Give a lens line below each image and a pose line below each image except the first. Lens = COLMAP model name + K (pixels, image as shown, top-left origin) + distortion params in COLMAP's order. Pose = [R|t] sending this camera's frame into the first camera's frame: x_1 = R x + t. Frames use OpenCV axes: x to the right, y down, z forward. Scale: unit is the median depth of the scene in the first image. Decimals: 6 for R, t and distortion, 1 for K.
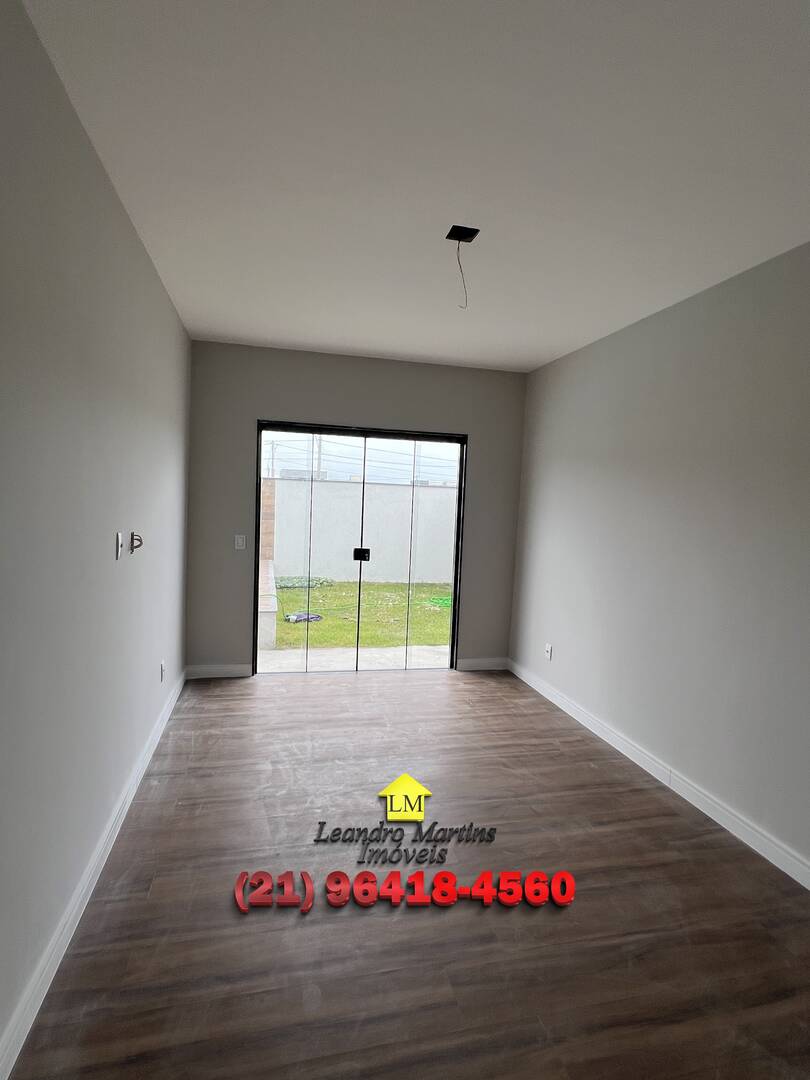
lens RADIAL K [[538.7, 0, 403.0], [0, 538.7, 539.6], [0, 0, 1]] dist [0.000286, -0.000197]
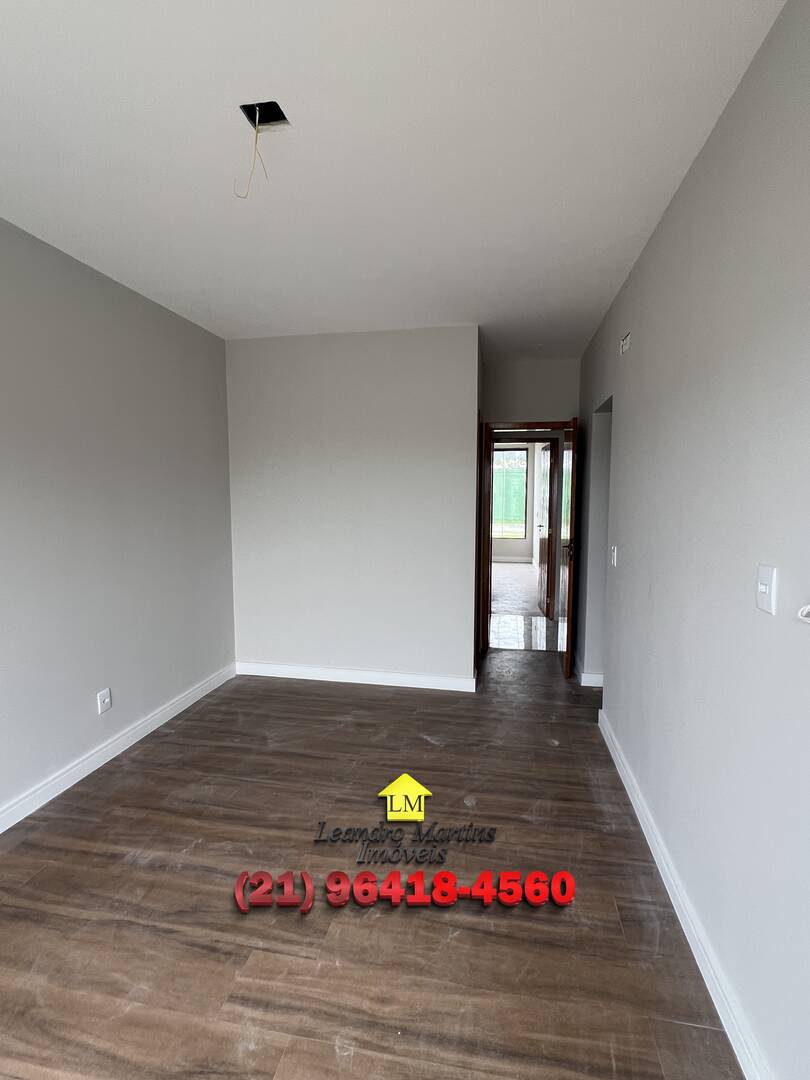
lens RADIAL K [[538.7, 0, 405.9], [0, 538.7, 541.9], [0, 0, 1]] dist [0.000286, -0.000197]
pose [[-0.910232, -0.082872, 0.405722, -0.388260], [-0.008674, 0.983371, 0.181402, -0.132359], [-0.414008, 0.161598, -0.895814, 1.593477]]
